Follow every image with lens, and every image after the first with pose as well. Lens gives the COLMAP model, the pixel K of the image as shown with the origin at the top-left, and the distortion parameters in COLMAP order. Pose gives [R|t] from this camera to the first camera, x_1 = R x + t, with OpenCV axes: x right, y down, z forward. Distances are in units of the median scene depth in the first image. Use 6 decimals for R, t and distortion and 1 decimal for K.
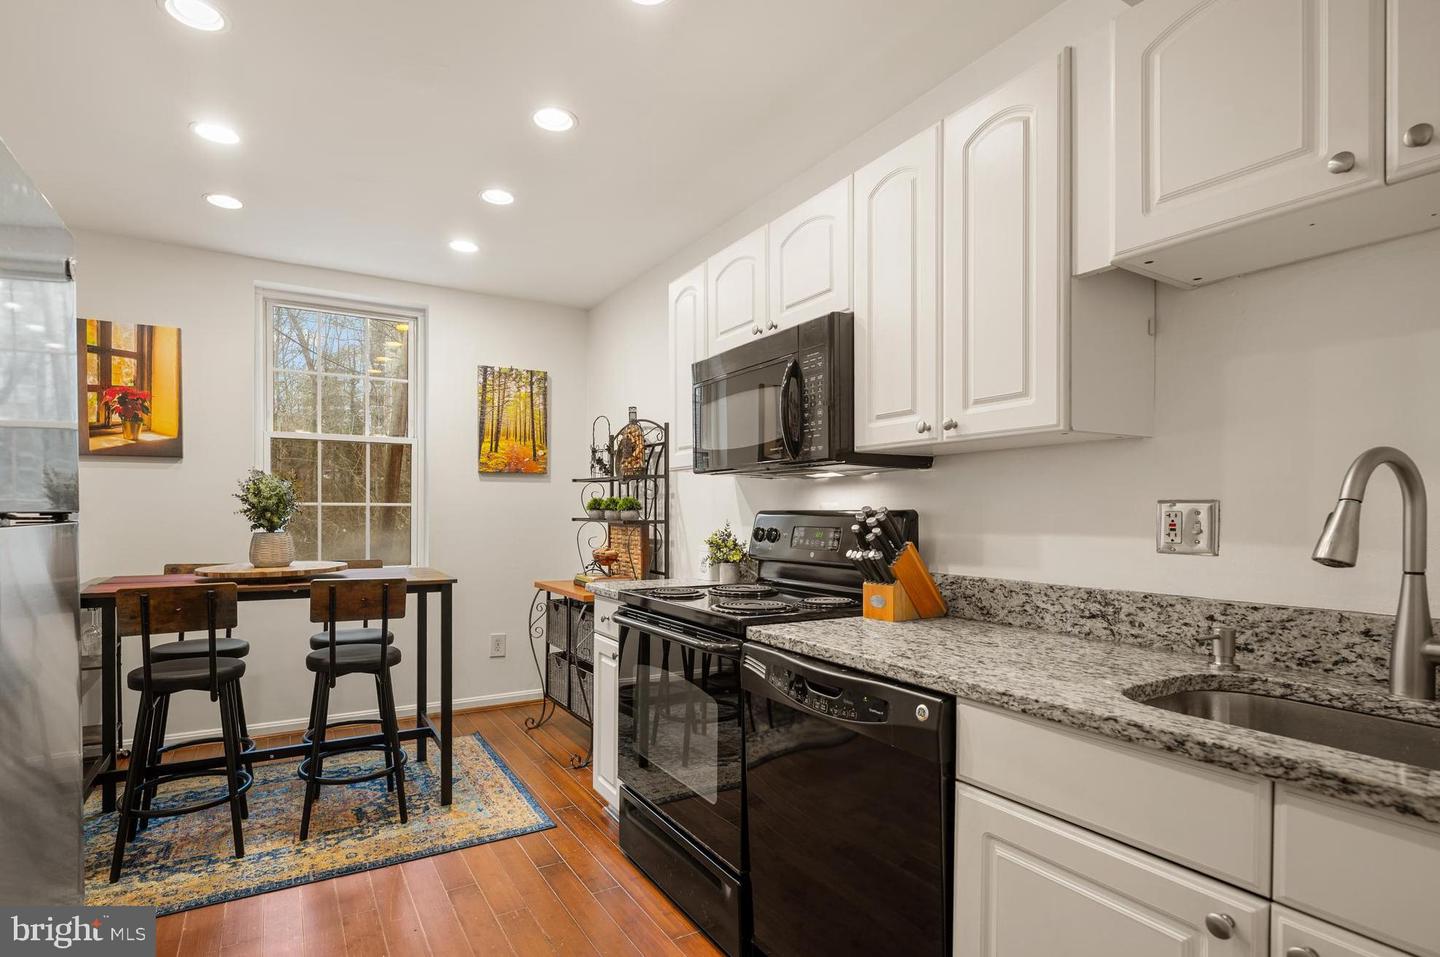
lens RADIAL K [[677.2, 0, 719.4], [0, 677.2, 502.9], [0, 0, 1]] dist [0.000818, 0.000063]
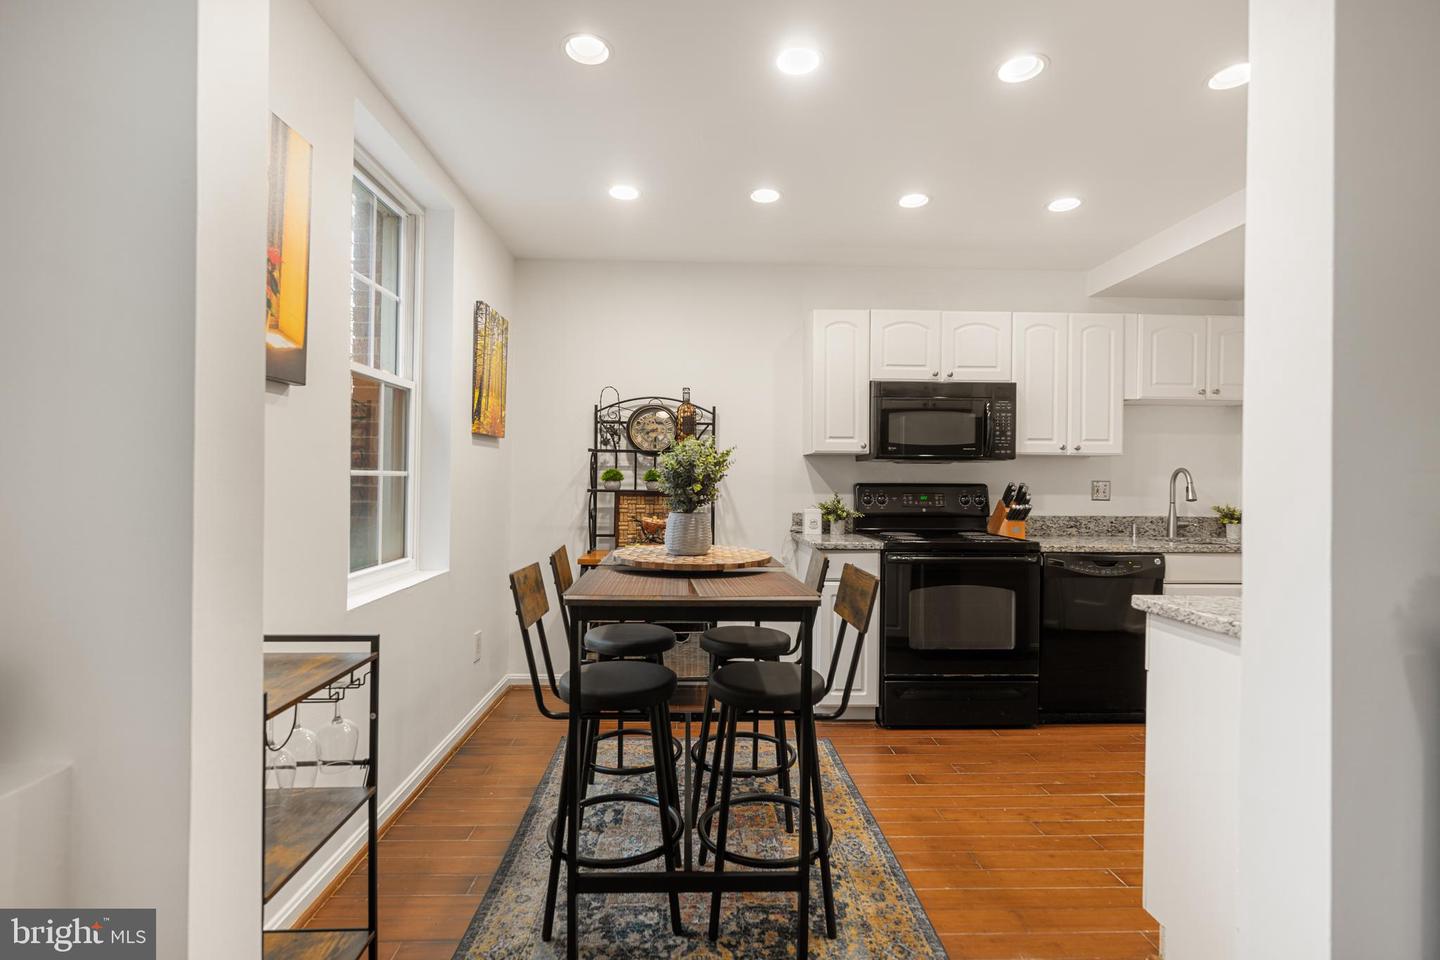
lens RADIAL K [[662.1, 0, 720.0], [0, 662.1, 480.0], [0, 0, 1]] dist [0.002198, 0.000147]
pose [[0.511903, -0.003659, 0.859035, -2.248751], [-0.018908, 0.999701, 0.015526, -0.019664], [-0.858835, -0.024190, 0.511681, 0.882516]]
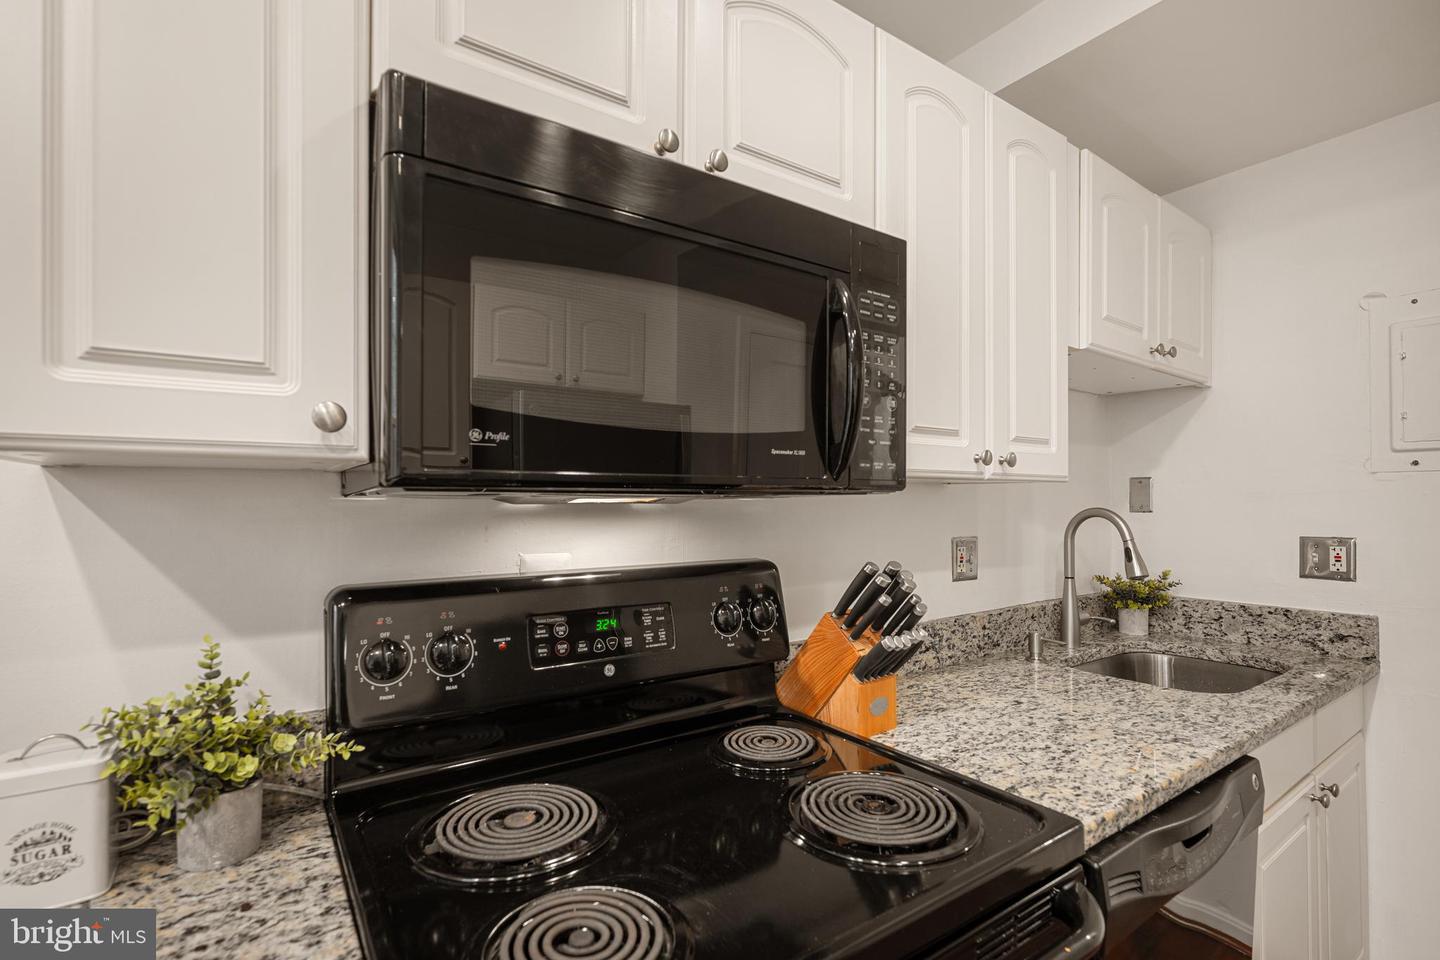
lens RADIAL K [[677.2, 0, 719.4], [0, 677.2, 504.4], [0, 0, 1]] dist [0.000818, 0.000063]
pose [[-0.046940, -0.014279, 0.998796, -0.487526], [-0.018572, 0.999737, 0.013420, -0.066729], [-0.998725, -0.017920, -0.047193, 1.399076]]
